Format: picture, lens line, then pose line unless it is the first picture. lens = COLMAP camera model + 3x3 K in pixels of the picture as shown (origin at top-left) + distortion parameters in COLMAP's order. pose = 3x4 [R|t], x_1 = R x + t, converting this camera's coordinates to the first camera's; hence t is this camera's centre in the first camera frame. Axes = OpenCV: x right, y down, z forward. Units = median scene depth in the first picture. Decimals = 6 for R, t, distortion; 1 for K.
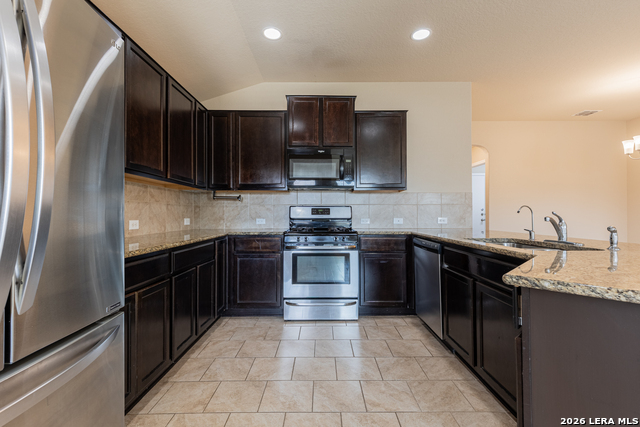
lens RADIAL K [[286.8, 0, 322.1], [0, 286.8, 212.2], [0, 0, 1]] dist [0.007984, -0.001401]
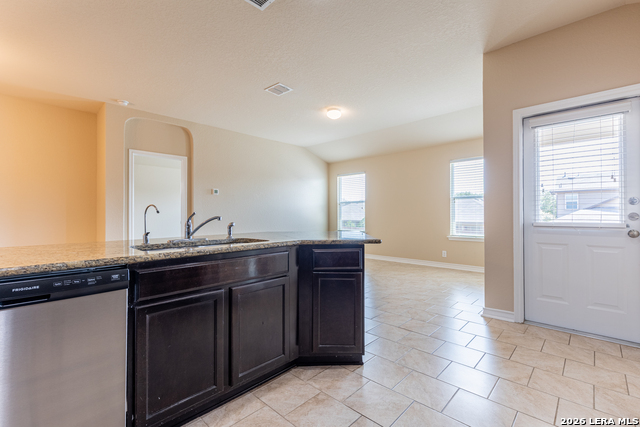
lens RADIAL K [[286.8, 0, 323.9], [0, 286.8, 212.8], [0, 0, 1]] dist [0.007984, -0.001401]
pose [[-0.726915, 0.009591, 0.686661, -0.175520], [0.001163, 0.999918, -0.012734, 0.009160], [-0.686727, -0.008458, -0.726866, 0.867508]]
